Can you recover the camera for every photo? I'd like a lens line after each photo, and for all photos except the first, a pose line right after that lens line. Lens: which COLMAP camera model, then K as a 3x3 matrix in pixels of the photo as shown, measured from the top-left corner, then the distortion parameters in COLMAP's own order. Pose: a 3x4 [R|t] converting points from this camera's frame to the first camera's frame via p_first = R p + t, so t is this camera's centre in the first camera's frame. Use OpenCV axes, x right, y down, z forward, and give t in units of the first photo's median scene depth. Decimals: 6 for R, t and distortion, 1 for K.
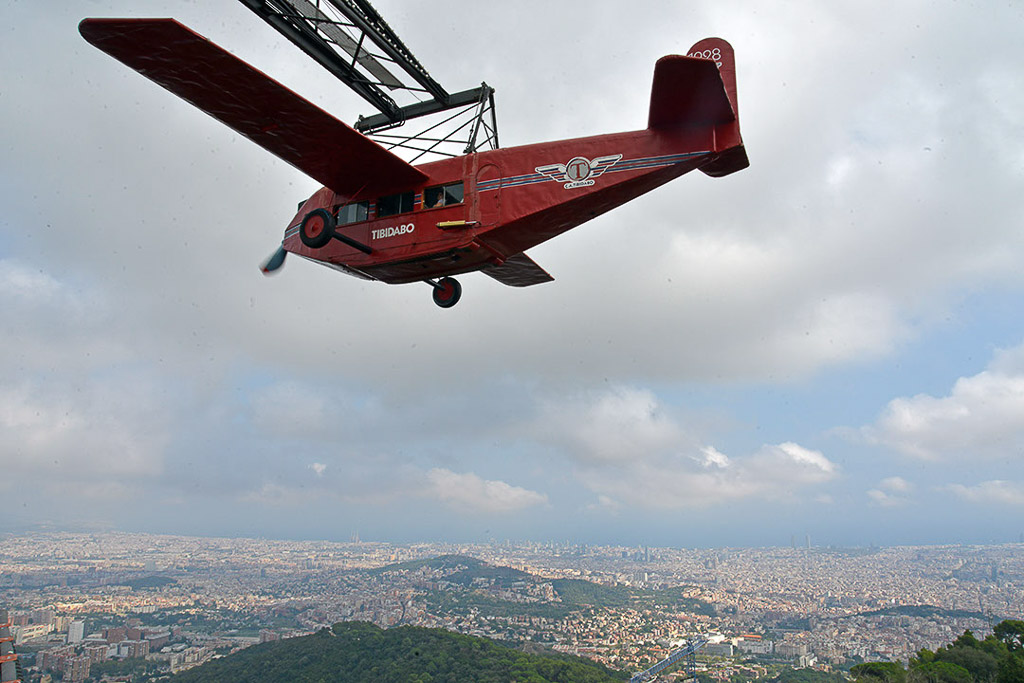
lens RADIAL K [[2233.6, 0, 512.0], [0, 2233.6, 341.5], [0, 0, 1]] dist [0.128066, 0.633300]
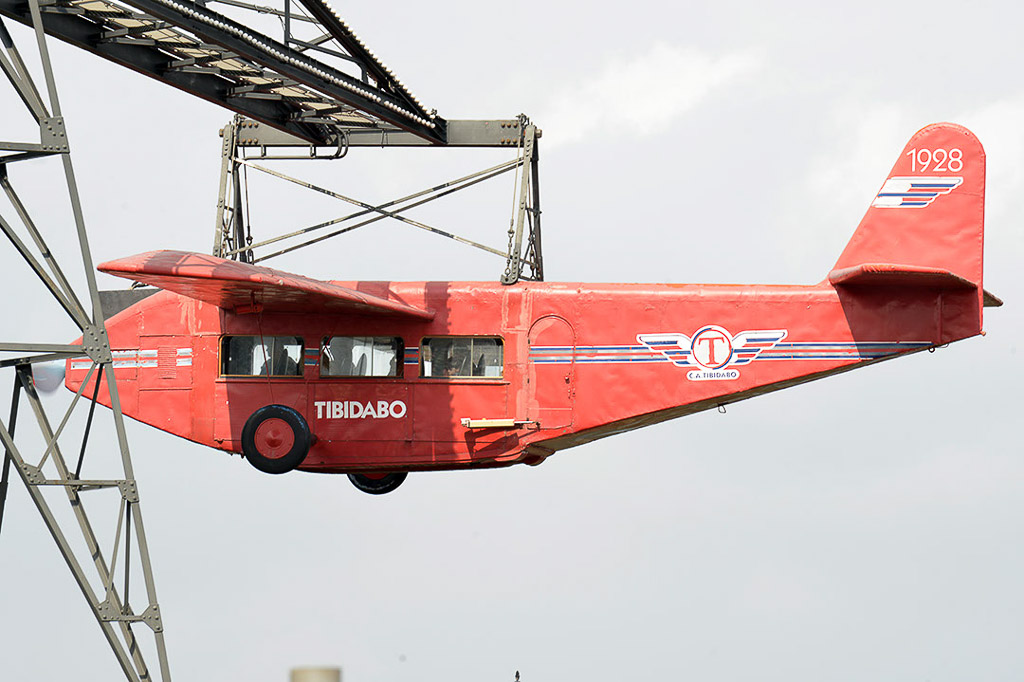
lens RADIAL K [[2233.6, 0, 512.0], [0, 2233.6, 341.0], [0, 0, 1]] dist [0.128066, 0.633300]
pose [[0.995639, 0.047148, -0.080501, 0.025038], [-0.058156, 0.988385, -0.140406, 0.008437], [0.072946, 0.144475, 0.986816, 0.415263]]
